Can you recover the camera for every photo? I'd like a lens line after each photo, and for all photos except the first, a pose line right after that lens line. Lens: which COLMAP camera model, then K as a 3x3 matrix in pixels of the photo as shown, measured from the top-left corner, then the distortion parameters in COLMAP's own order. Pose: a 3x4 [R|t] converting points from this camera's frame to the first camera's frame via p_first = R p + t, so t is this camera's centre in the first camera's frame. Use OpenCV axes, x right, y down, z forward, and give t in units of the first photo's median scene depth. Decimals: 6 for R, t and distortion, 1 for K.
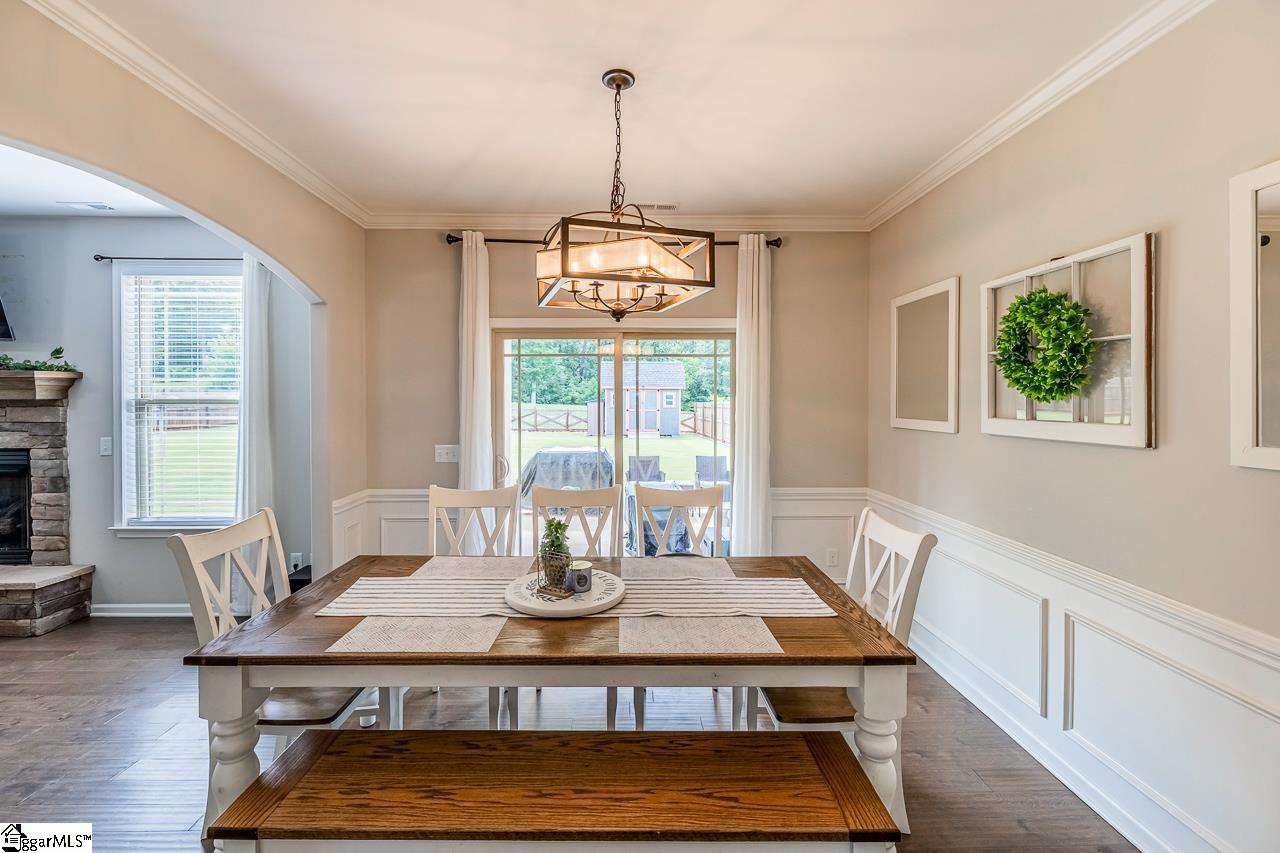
lens RADIAL K [[546.1, 0, 661.5], [0, 546.1, 402.7], [0, 0, 1]] dist [0.003218, -0.001178]
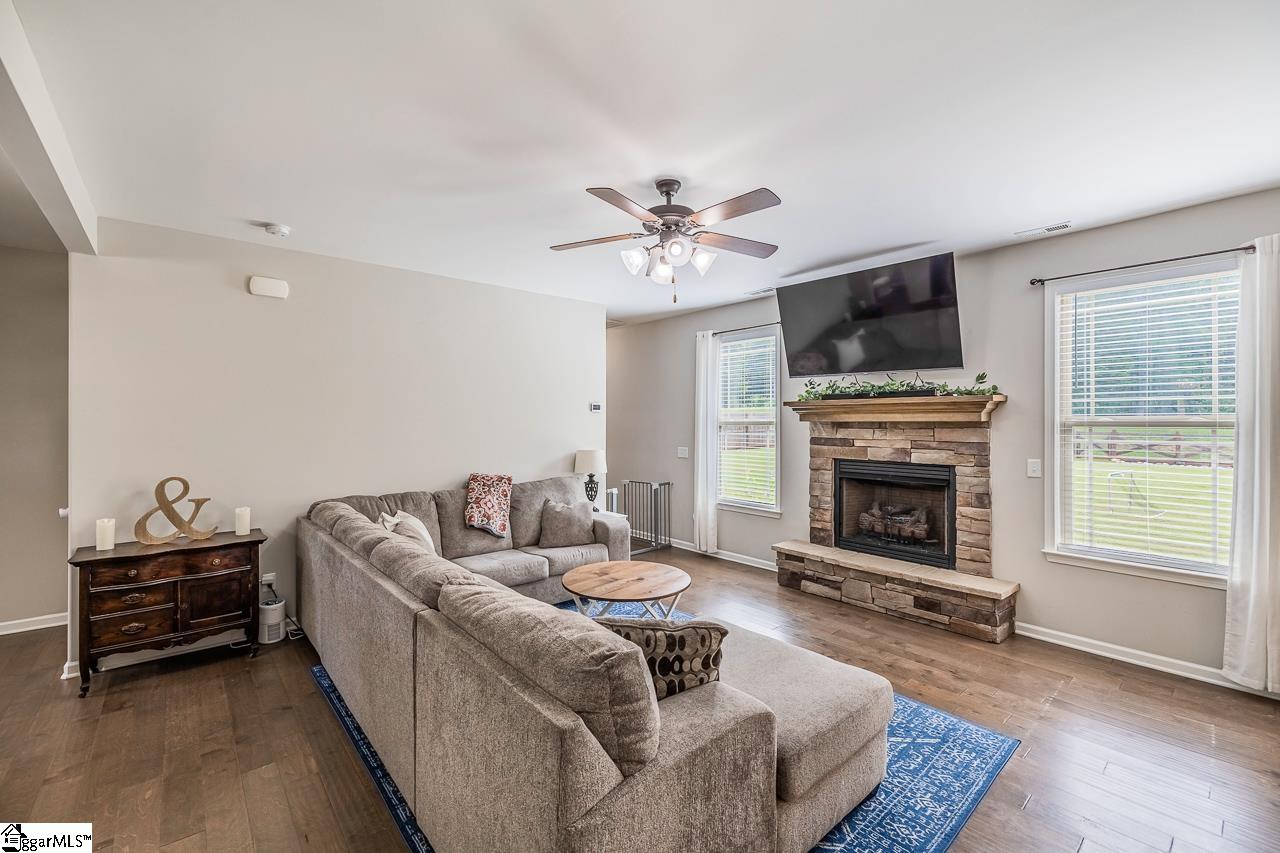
lens RADIAL K [[546.1, 0, 642.5], [0, 546.1, 420.6], [0, 0, 1]] dist [0.003218, -0.001178]
pose [[0.618218, -0.003254, -0.786000, -0.671680], [-0.002777, 0.999976, -0.006325, 0.000794], [0.786002, 0.006093, 0.618194, -0.189255]]
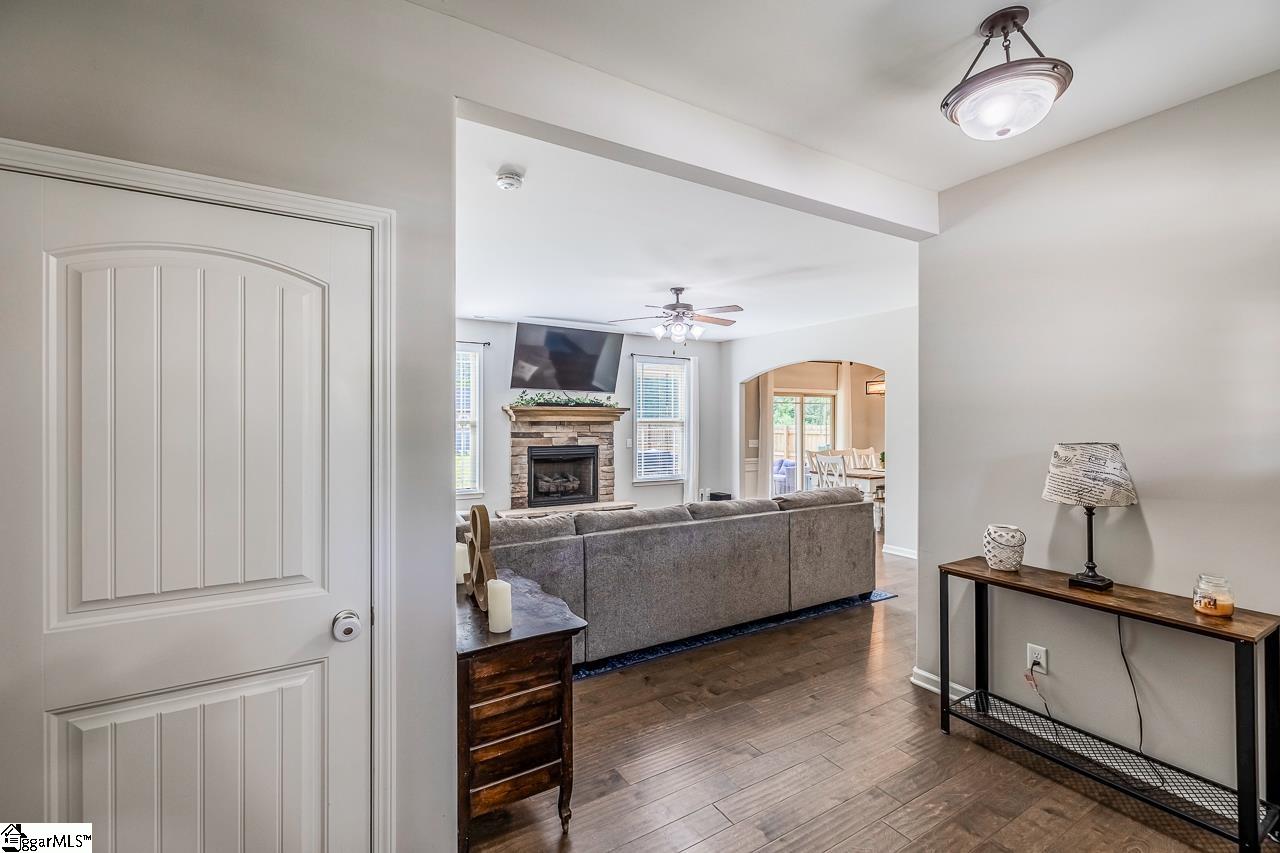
lens RADIAL K [[546.1, 0, 639.0], [0, 546.1, 427.1], [0, 0, 1]] dist [0.003218, -0.001178]
pose [[0.878494, -0.007130, 0.477701, -1.997912], [0.008294, 0.999966, -0.000326, 0.018504], [-0.477682, 0.004249, 0.878522, -0.870228]]
